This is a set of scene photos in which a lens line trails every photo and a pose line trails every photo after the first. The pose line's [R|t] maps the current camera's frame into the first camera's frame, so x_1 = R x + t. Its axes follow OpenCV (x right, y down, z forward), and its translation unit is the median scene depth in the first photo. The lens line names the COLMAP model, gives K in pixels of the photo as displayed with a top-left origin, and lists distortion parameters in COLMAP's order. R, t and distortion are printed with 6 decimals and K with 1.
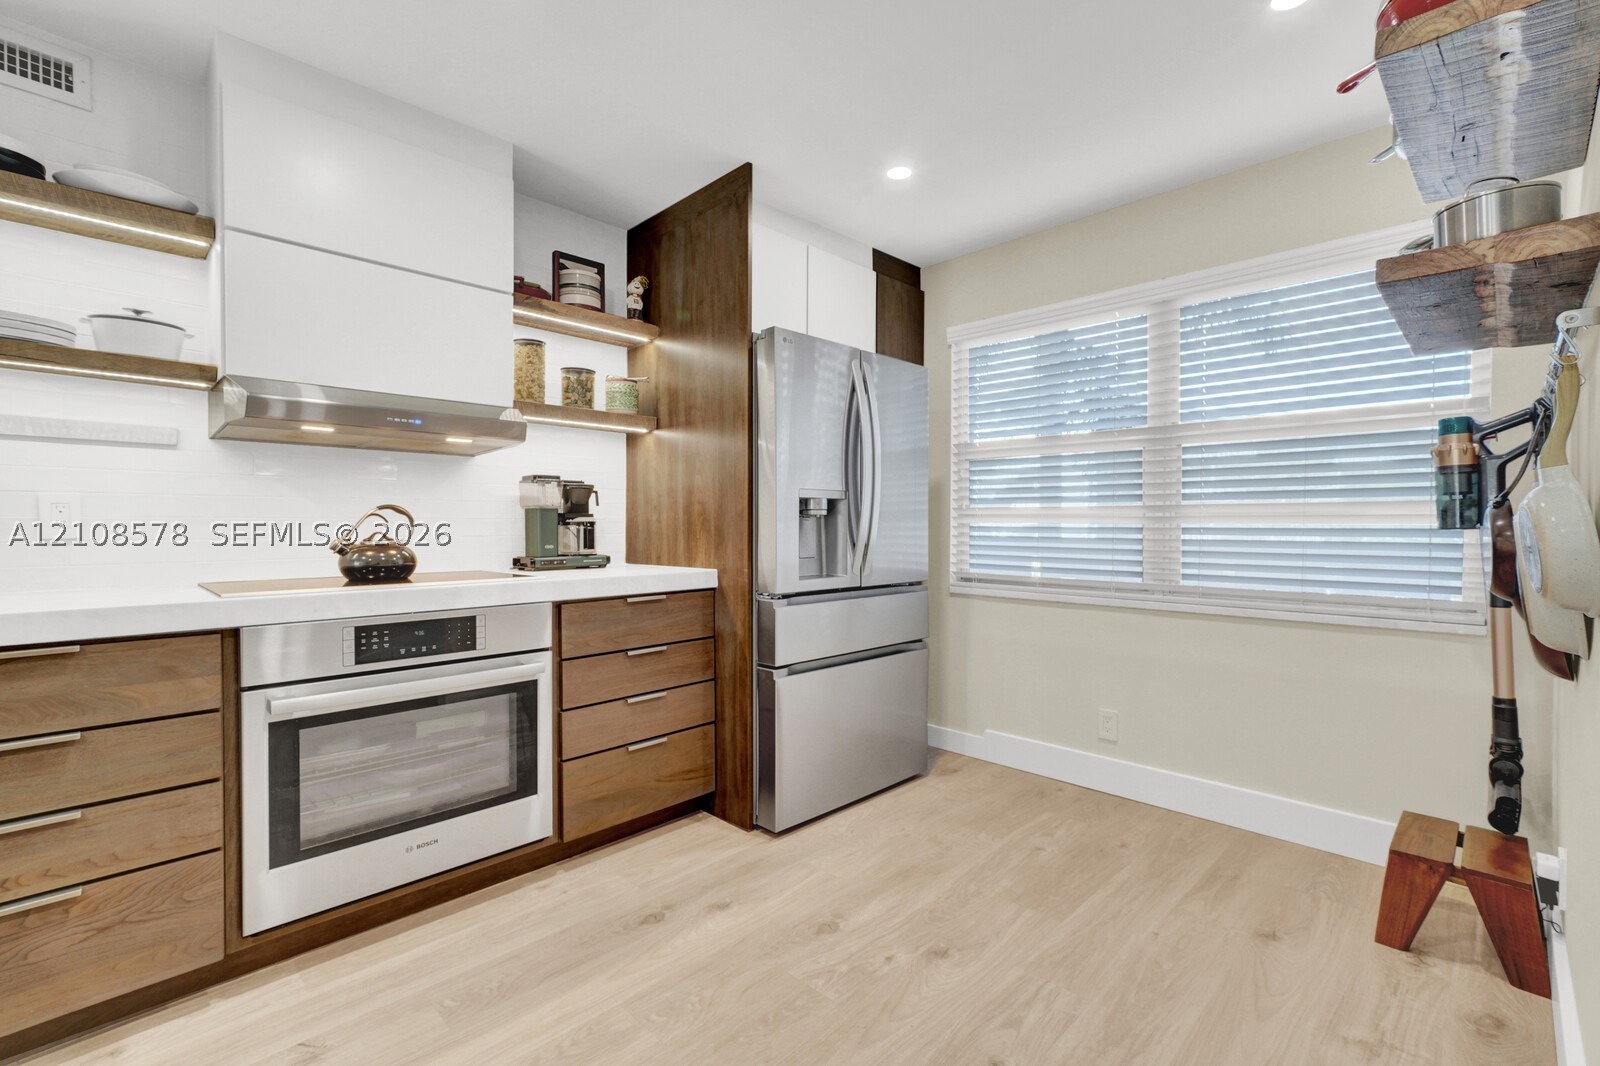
lens RADIAL K [[699.3, 0, 800.0], [0, 699.3, 533.0], [0, 0, 1]] dist [0.003392, 0.000730]
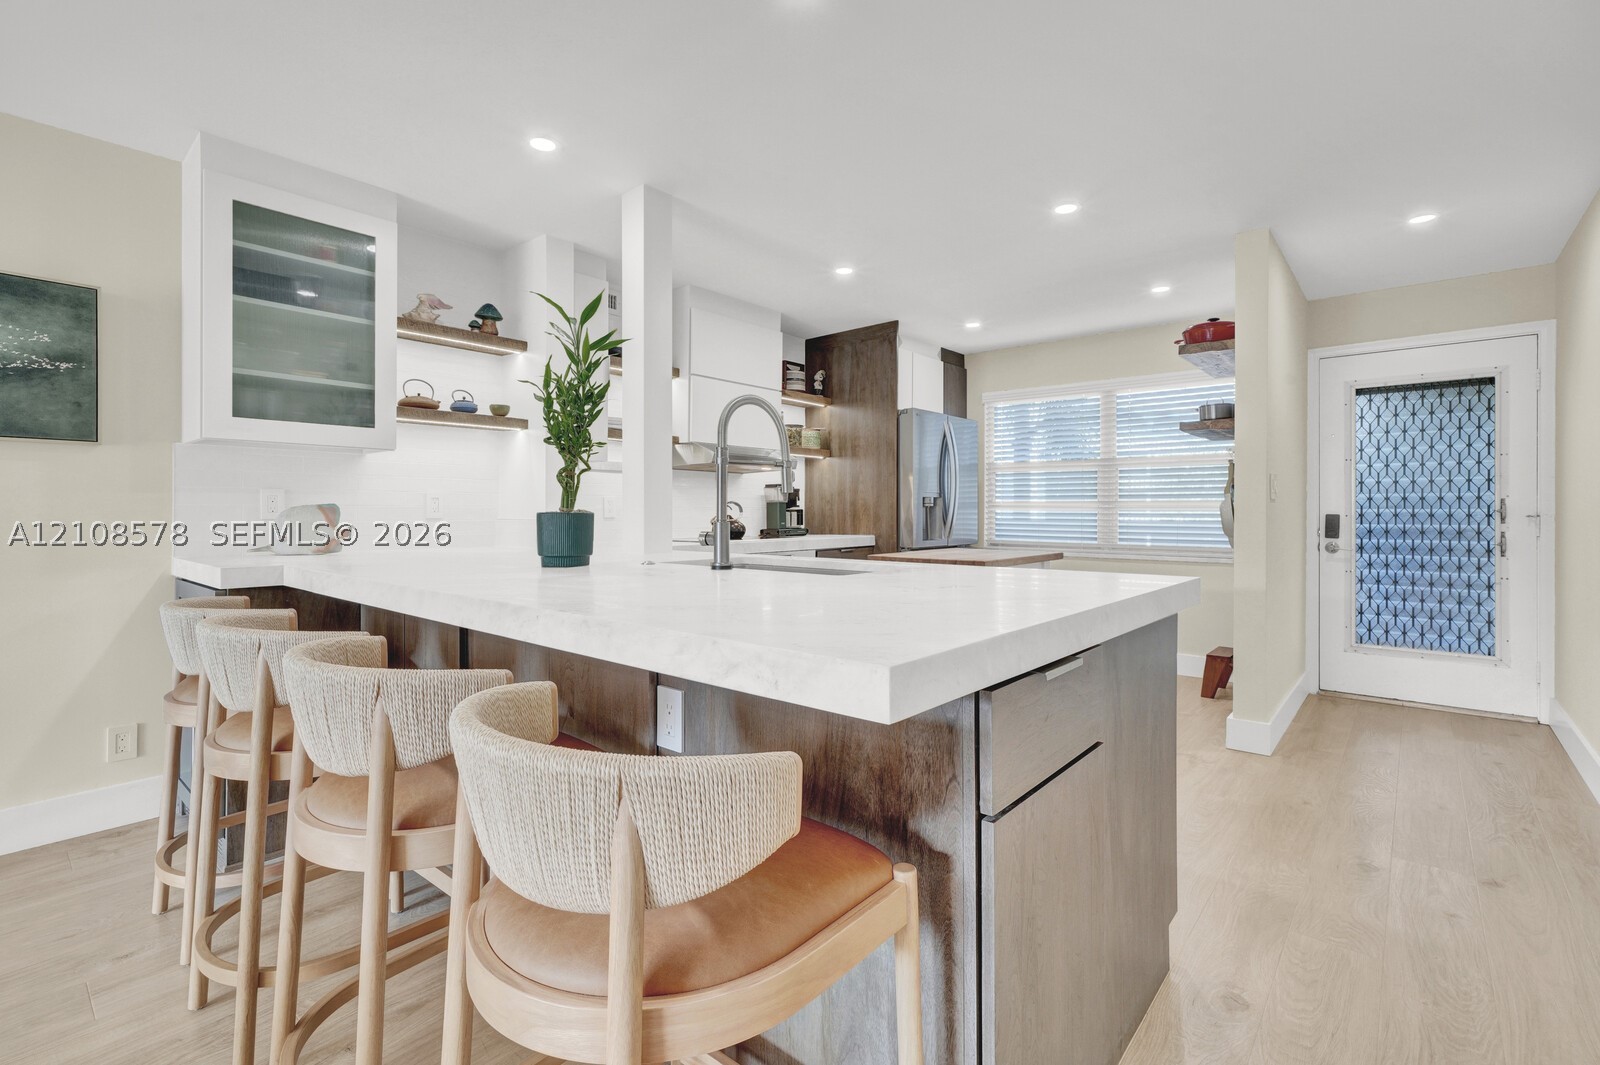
lens RADIAL K [[710.8, 0, 809.0], [0, 710.8, 528.5], [0, 0, 1]] dist [0.002385, 0.000358]
pose [[0.997306, -0.002745, 0.073304, -0.442780], [0.002177, 0.999967, 0.007835, 0.019085], [-0.073323, -0.007654, 0.997279, -0.888061]]
